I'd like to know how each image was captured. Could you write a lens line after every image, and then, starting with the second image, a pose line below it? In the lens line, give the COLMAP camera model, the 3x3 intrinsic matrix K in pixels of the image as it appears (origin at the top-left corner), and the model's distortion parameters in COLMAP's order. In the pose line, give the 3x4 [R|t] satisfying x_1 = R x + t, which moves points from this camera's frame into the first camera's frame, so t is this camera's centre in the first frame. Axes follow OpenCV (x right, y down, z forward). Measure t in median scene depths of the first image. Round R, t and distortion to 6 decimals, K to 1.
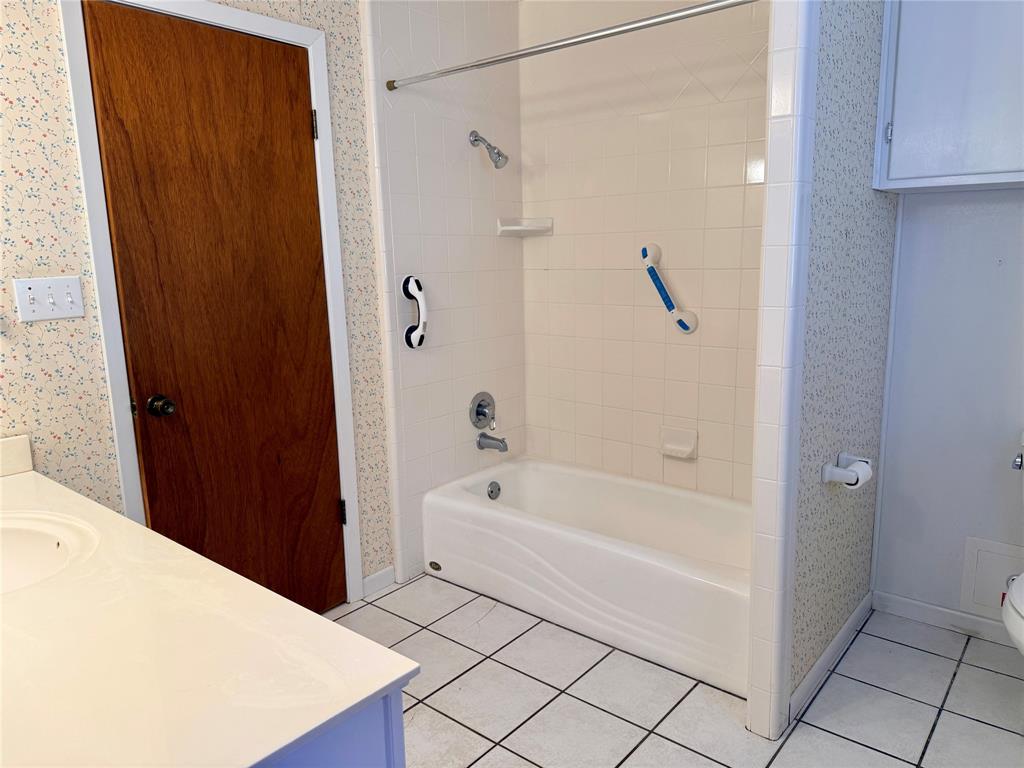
lens RADIAL K [[716.8, 0, 511.0], [0, 716.8, 381.8], [0, 0, 1]] dist [0.079840, -0.110566]
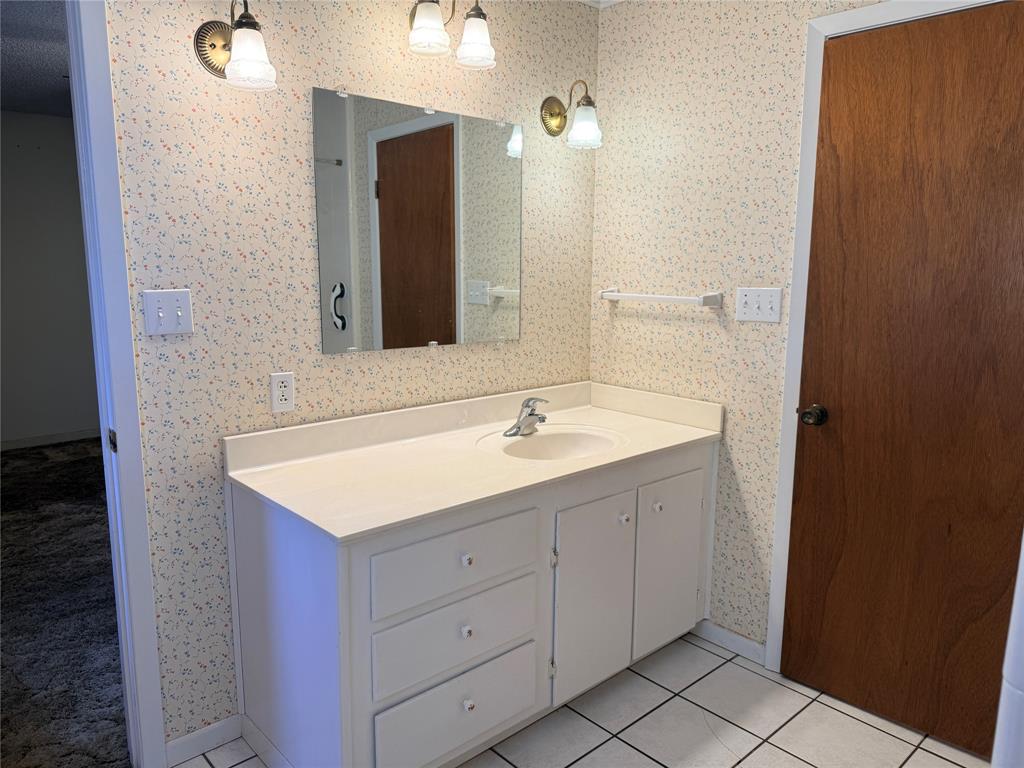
lens RADIAL K [[716.8, 0, 511.0], [0, 716.8, 381.8], [0, 0, 1]] dist [0.079840, -0.110566]
pose [[-0.150886, 0.179259, -0.972162, 0.590185], [-0.182469, 0.961473, 0.205608, -0.148324], [0.971565, 0.208413, -0.112363, 0.677876]]
